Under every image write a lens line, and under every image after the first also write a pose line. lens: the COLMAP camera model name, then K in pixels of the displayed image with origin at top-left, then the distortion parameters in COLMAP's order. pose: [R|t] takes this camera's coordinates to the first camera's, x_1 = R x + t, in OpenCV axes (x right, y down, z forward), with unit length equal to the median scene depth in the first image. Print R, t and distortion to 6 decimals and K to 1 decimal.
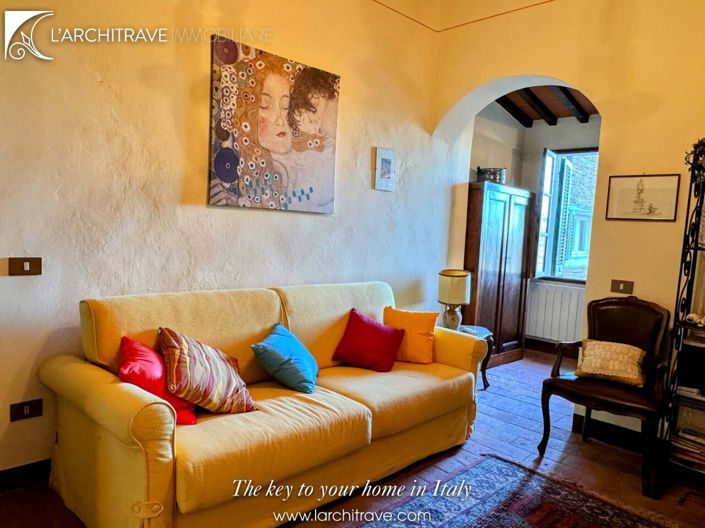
lens RADIAL K [[497.3, 0, 352.7], [0, 497.3, 266.2], [0, 0, 1]] dist [-0.026689, -0.001526]
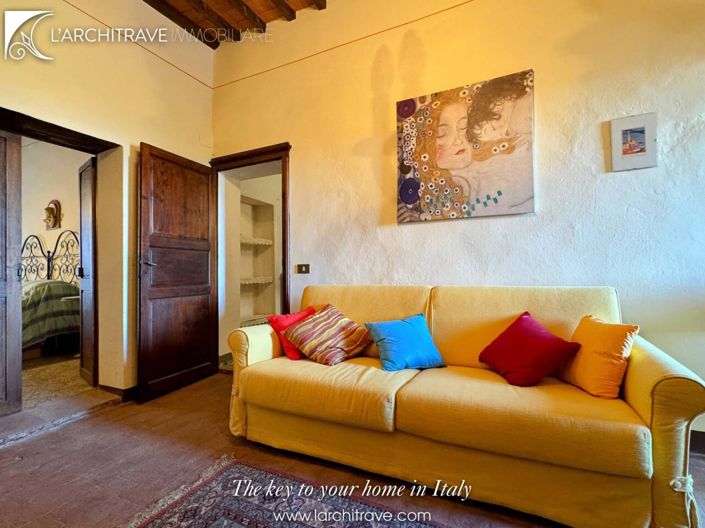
lens RADIAL K [[354.0, 0, 347.9], [0, 354.0, 265.7], [0, 0, 1]] dist [-0.003691, -0.001412]
pose [[0.324633, -0.077350, -0.942672, 0.534455], [-0.048395, 0.993987, -0.098227, 0.087436], [0.944601, 0.077508, 0.318937, 0.538494]]
